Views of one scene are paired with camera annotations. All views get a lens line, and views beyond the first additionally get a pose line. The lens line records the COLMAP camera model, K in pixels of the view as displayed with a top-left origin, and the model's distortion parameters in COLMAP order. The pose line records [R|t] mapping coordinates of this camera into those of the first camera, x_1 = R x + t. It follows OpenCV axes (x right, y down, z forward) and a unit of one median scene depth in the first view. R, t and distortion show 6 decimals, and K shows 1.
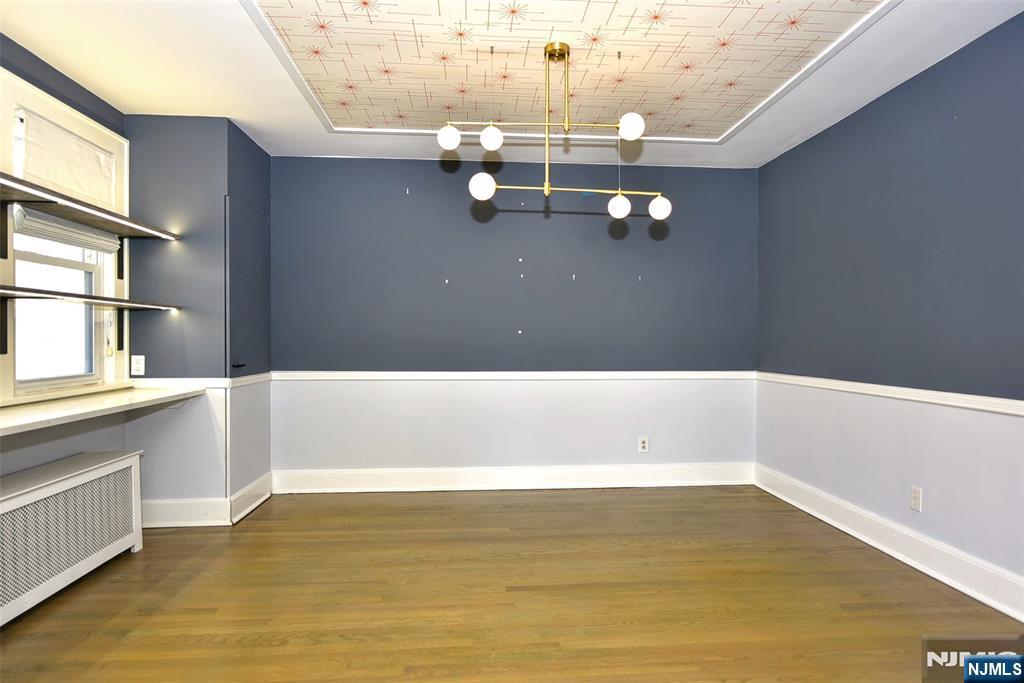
lens RADIAL K [[575.5, 0, 512.0], [0, 575.5, 342.0], [0, 0, 1]] dist [-0.004382, -0.000004]
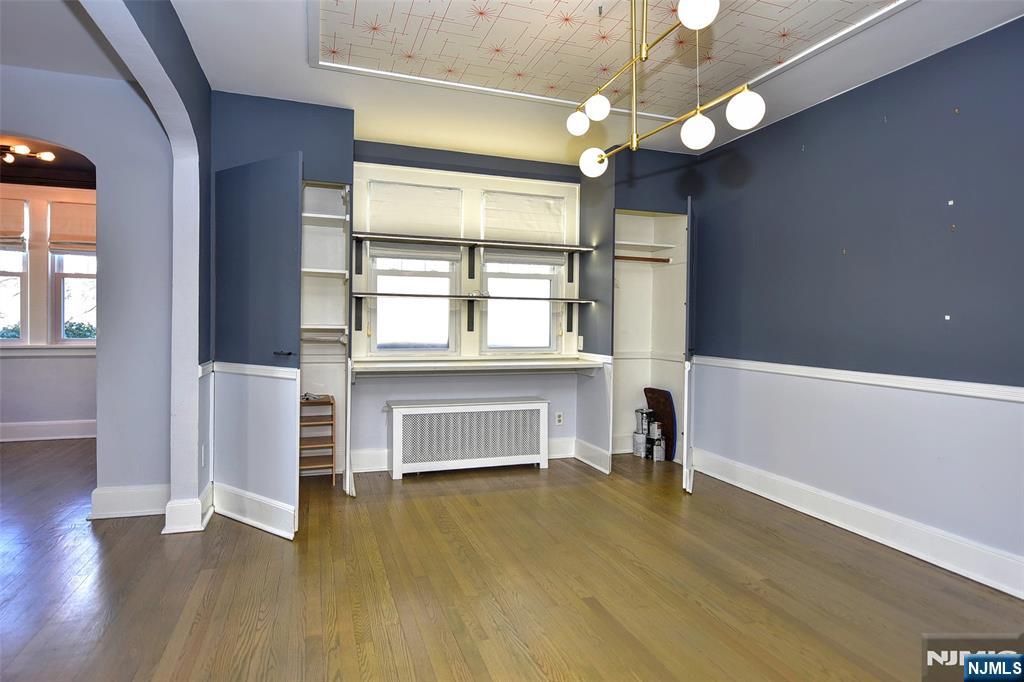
lens RADIAL K [[545.4, 0, 510.0], [0, 545.4, 331.8], [0, 0, 1]] dist [0.000561, 0.003033]
pose [[0.264022, 0.019452, -0.964320, 0.656698], [-0.018676, 0.999712, 0.015053, -0.004200], [0.964336, 0.014036, 0.264309, 0.537632]]
